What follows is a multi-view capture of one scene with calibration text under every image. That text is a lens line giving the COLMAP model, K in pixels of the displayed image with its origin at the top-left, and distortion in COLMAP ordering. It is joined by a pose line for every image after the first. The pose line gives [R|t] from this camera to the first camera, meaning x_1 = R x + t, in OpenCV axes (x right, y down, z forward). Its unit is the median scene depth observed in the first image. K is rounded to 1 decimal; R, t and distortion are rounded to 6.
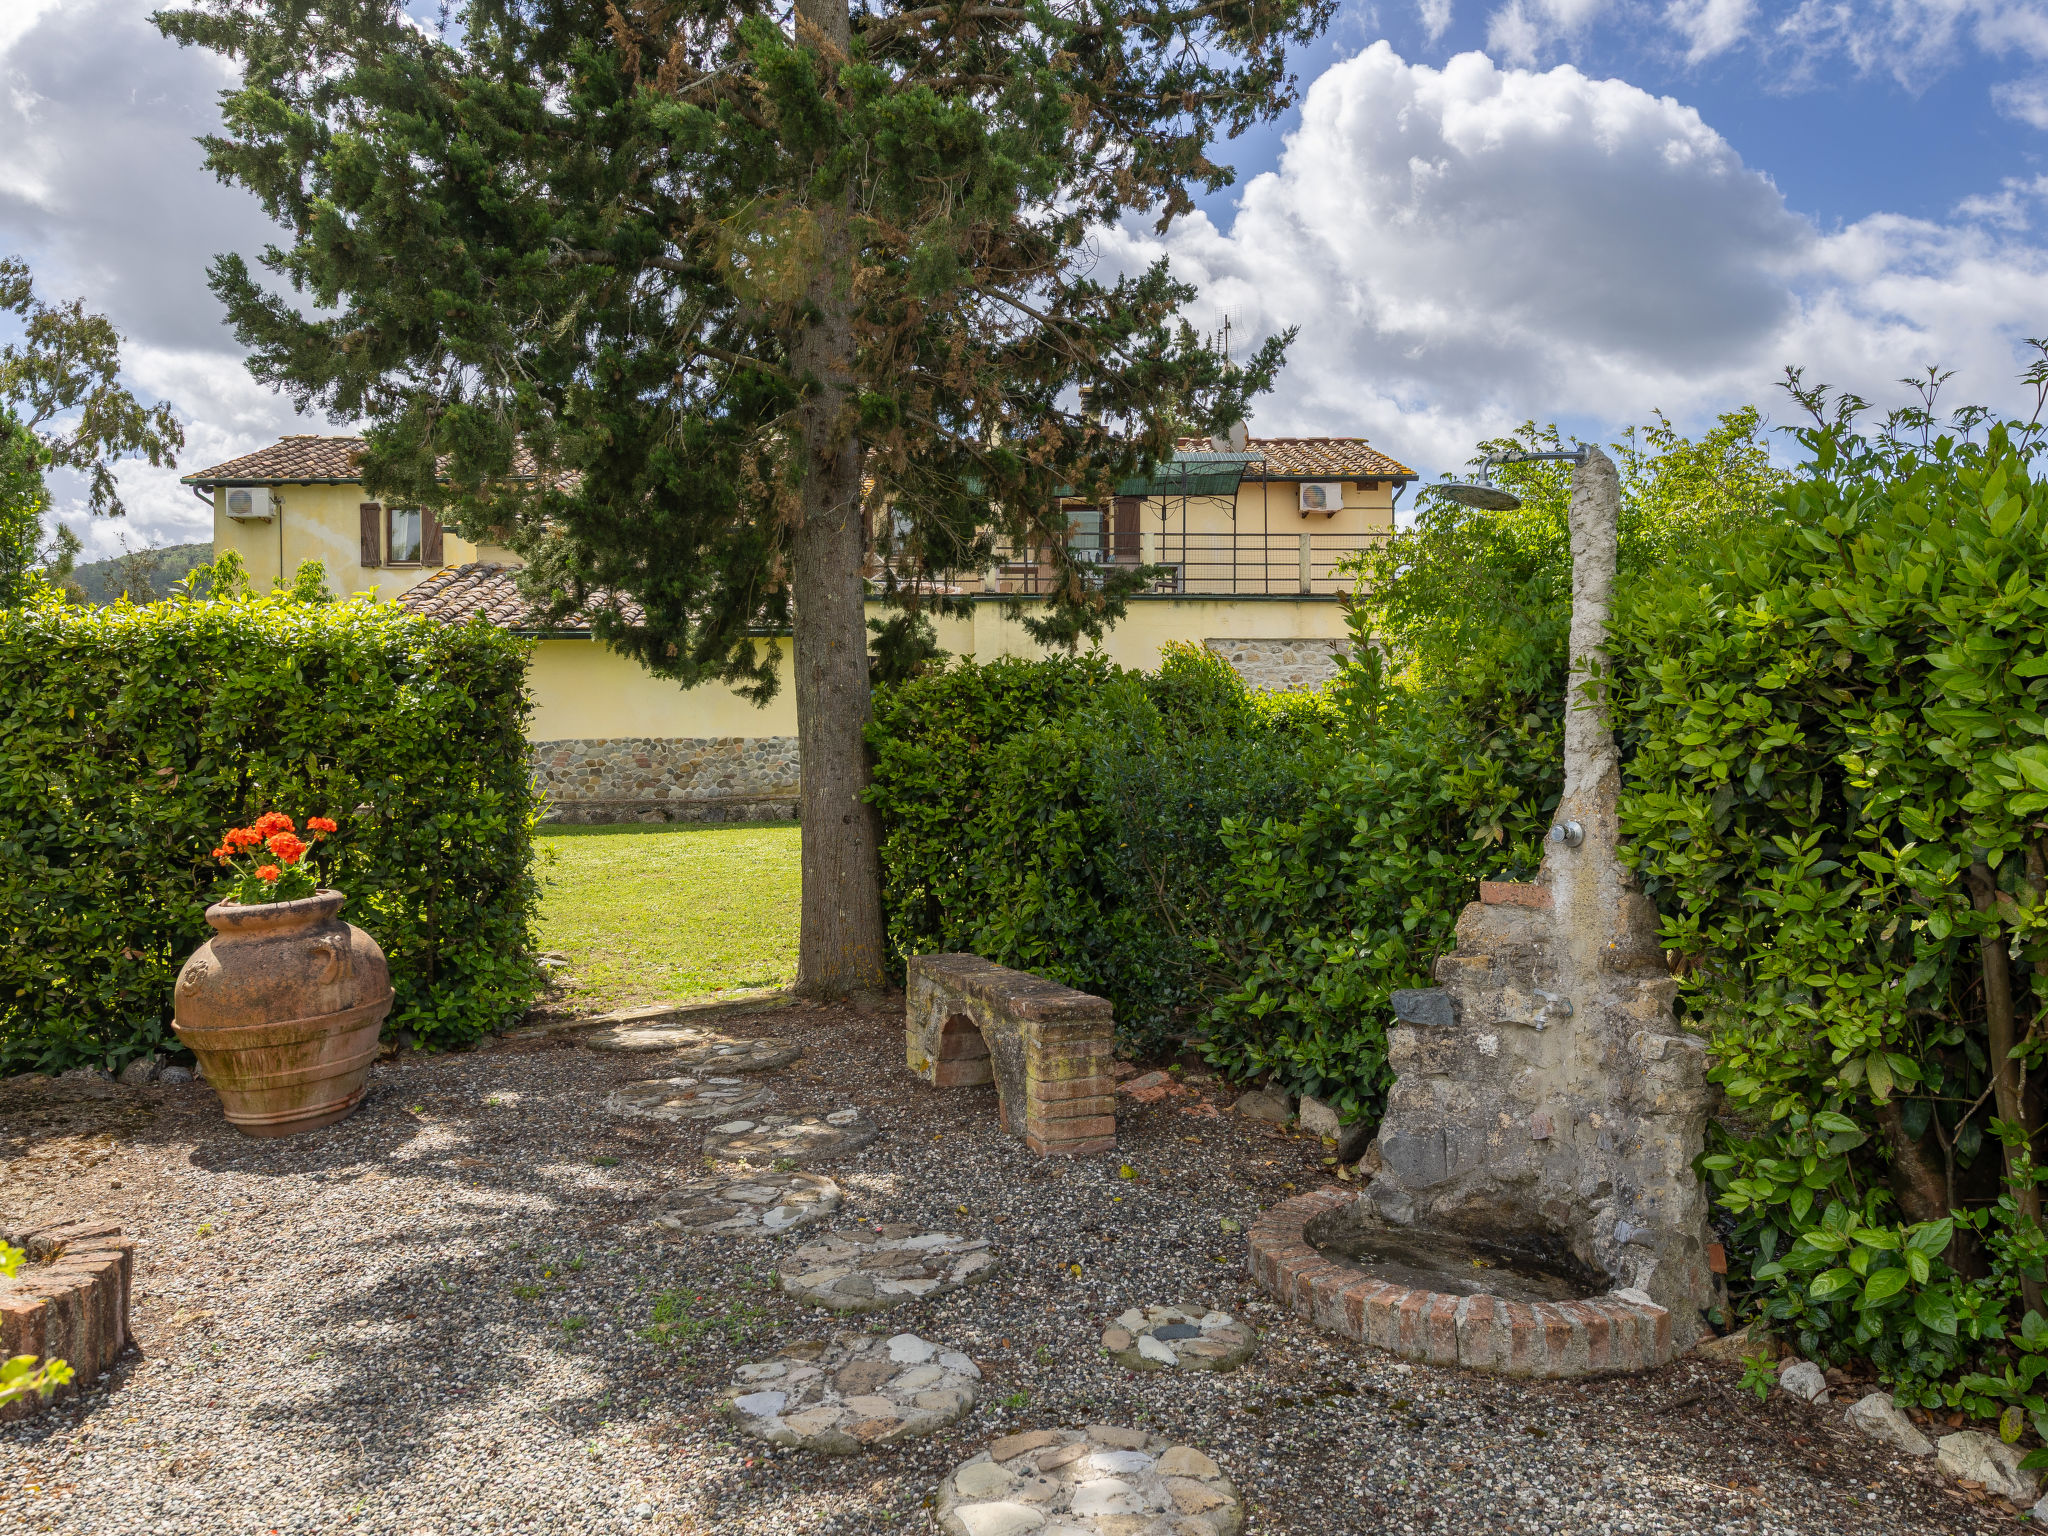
lens RADIAL K [[1544.6, 0, 1024.0], [0, 1544.6, 768.0], [0, 0, 1]] dist [0.002410, 0.000200]
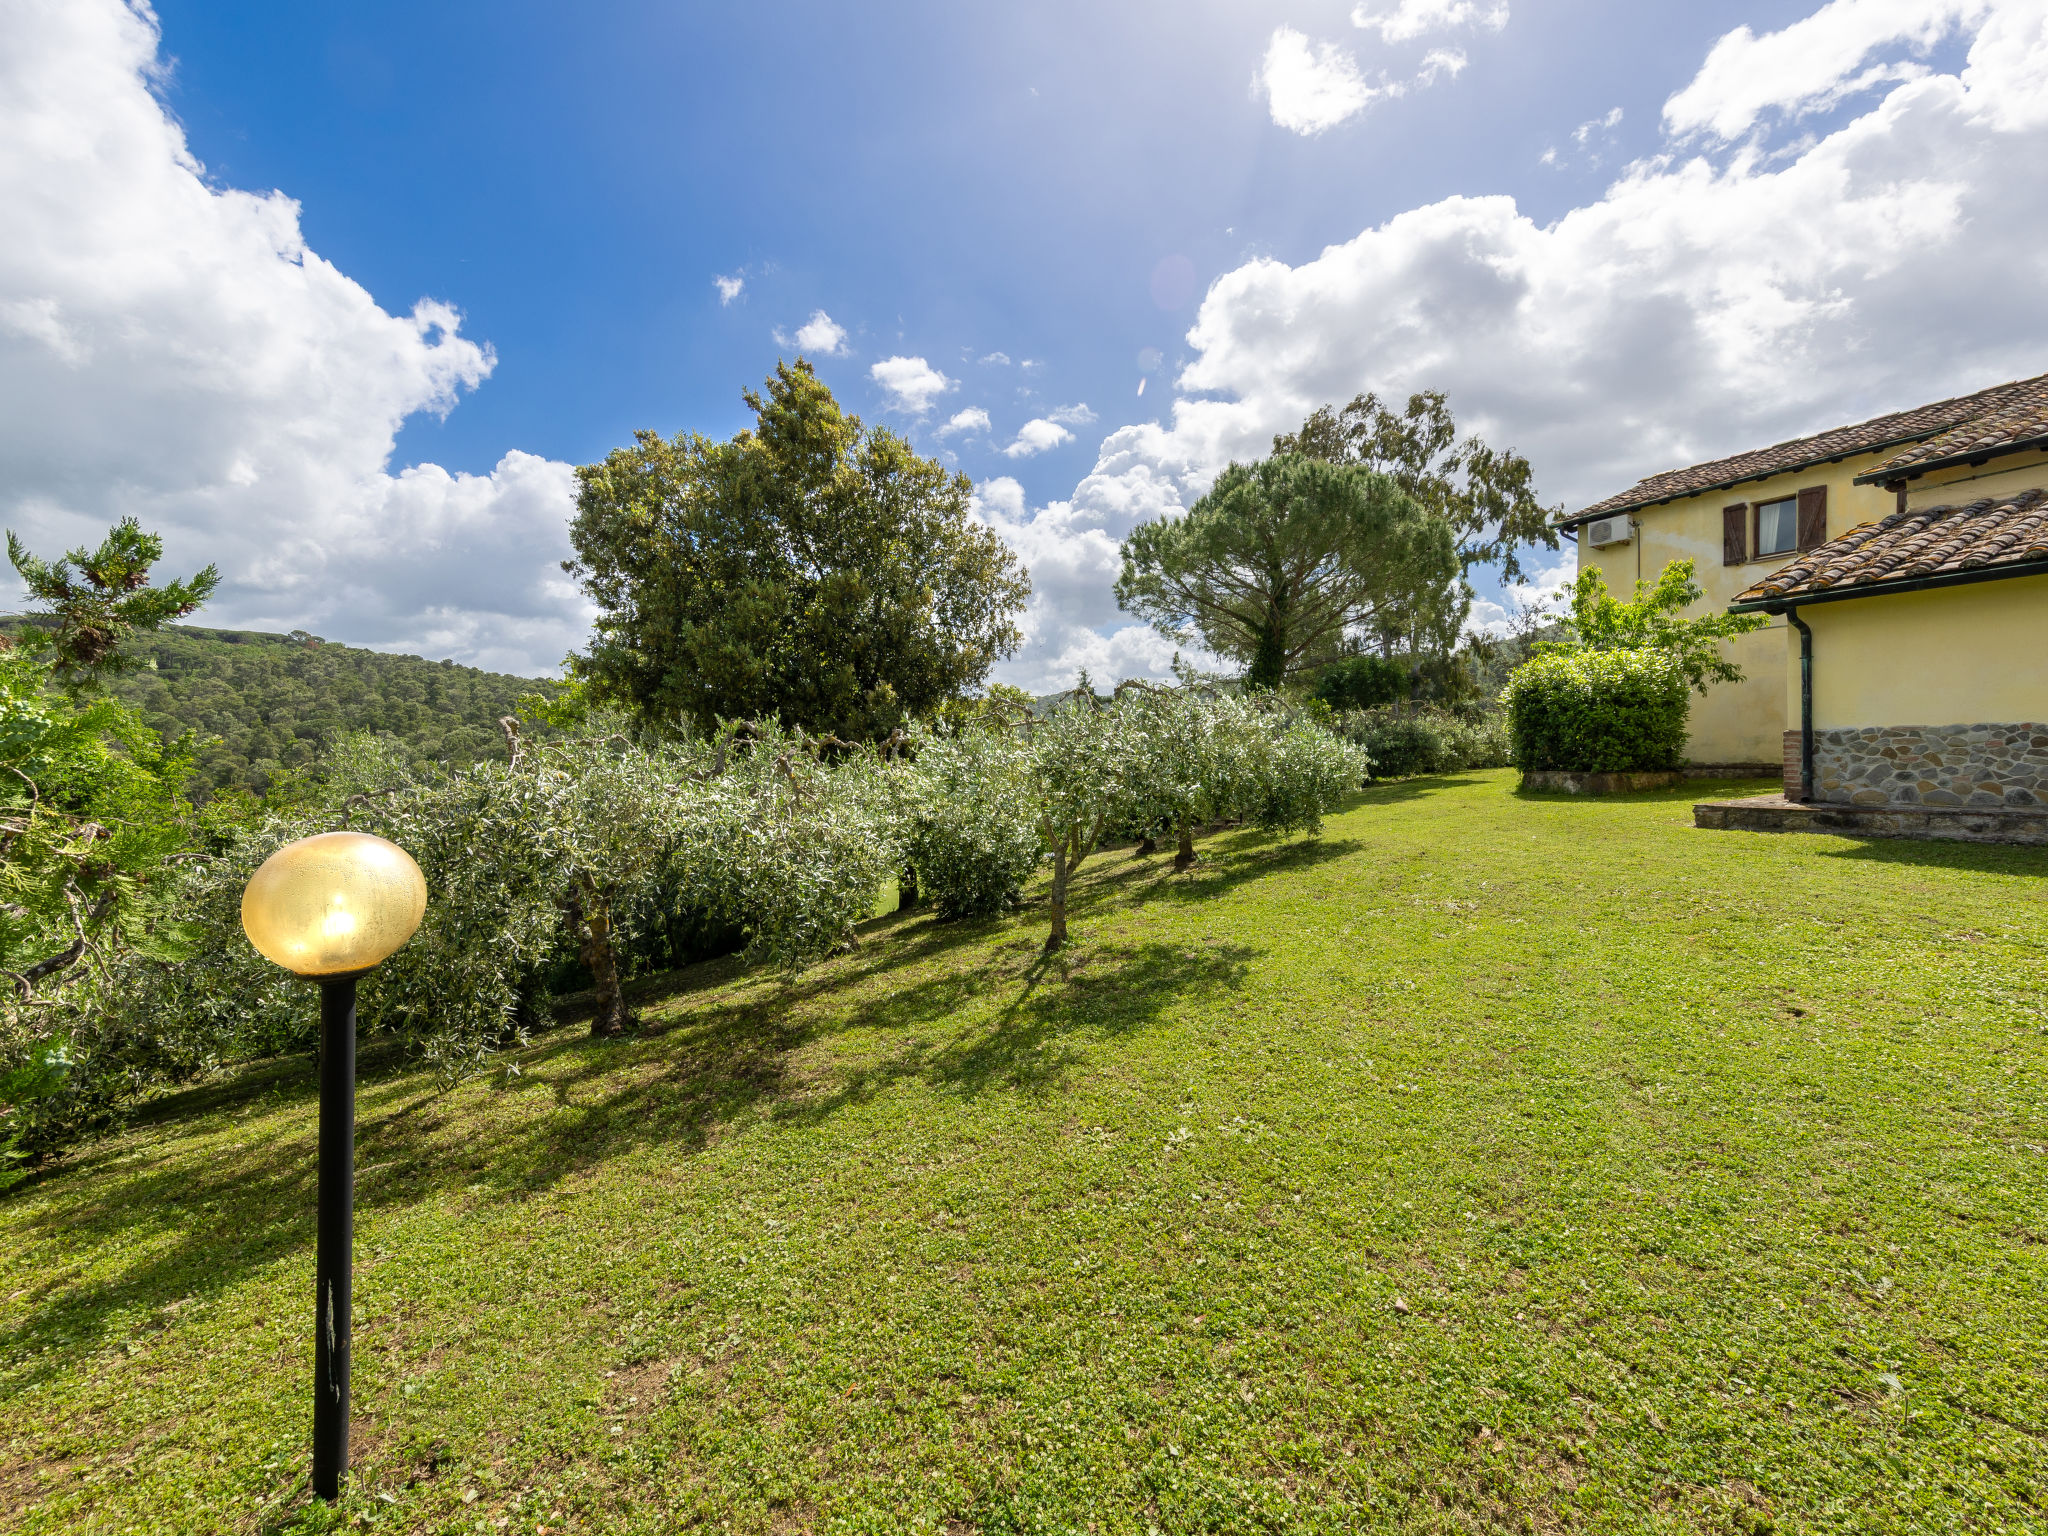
lens RADIAL K [[803.9, 0, 1024.0], [0, 803.9, 768.0], [0, 0, 1]] dist [0.007998, -0.000251]
pose [[0.458300, 0.018542, -0.888604, -0.170244], [0.007292, 0.999670, 0.024620, -0.007914], [0.888768, -0.017763, 0.458014, 0.349912]]
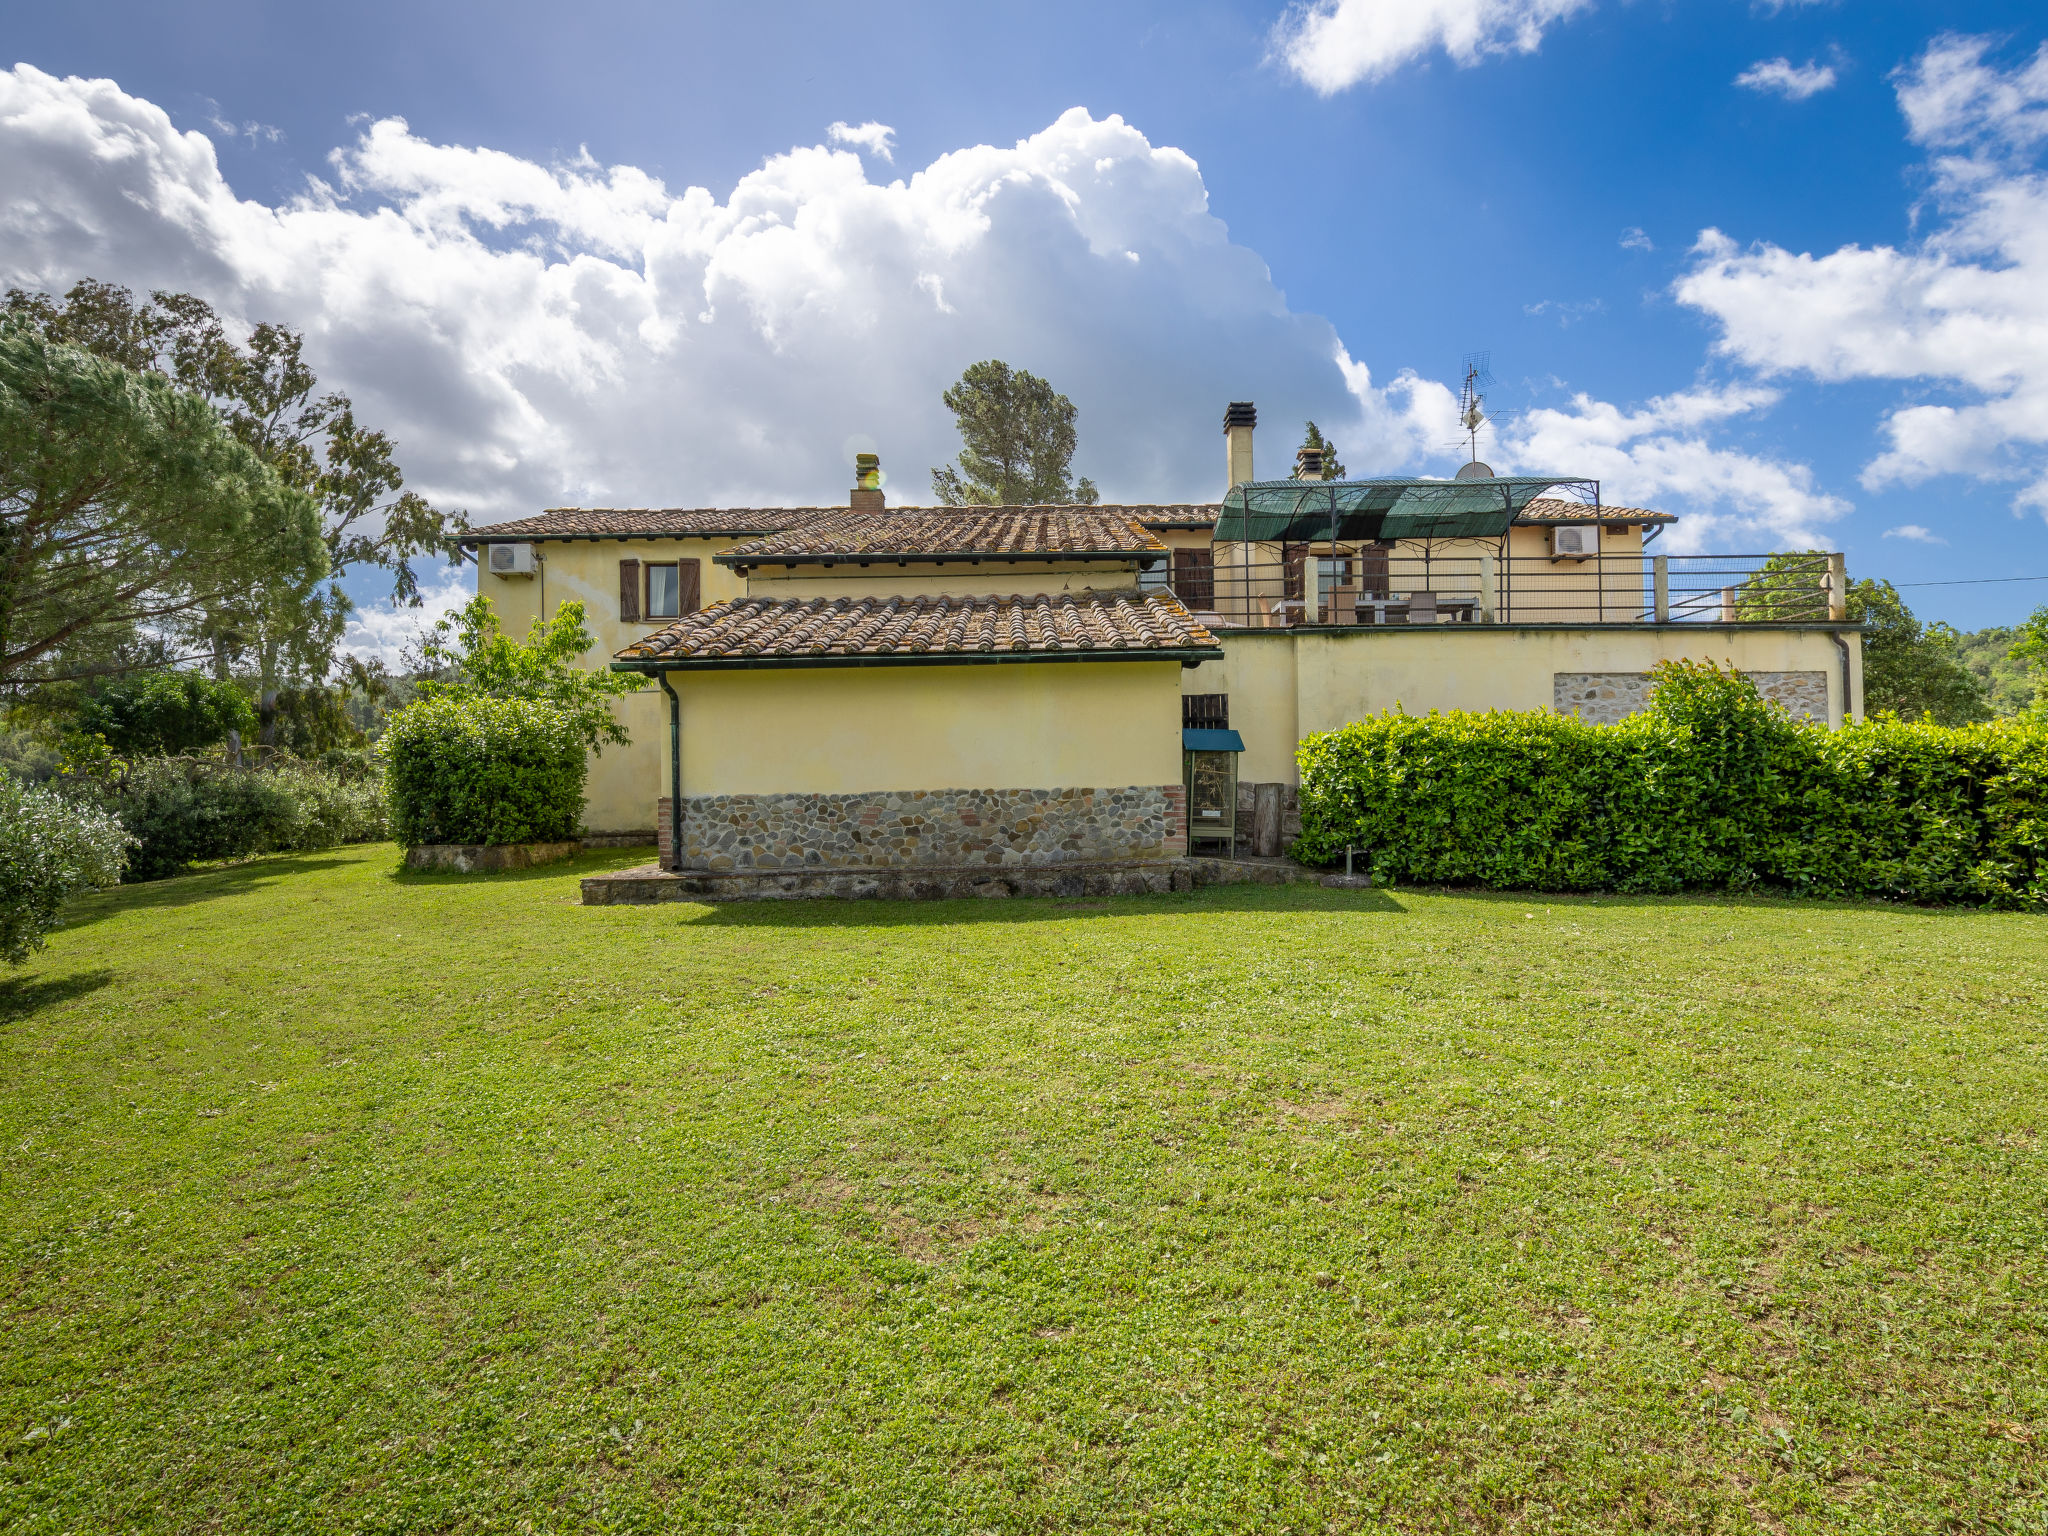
lens RADIAL K [[1047.3, 0, 1024.0], [0, 1047.3, 768.0], [0, 0, 1]] dist [0.022887, 0.000114]
pose [[0.999498, -0.007012, -0.030900, -0.164113], [0.005919, 0.999358, -0.035324, -0.008922], [0.031128, 0.035124, 0.998898, 0.368130]]
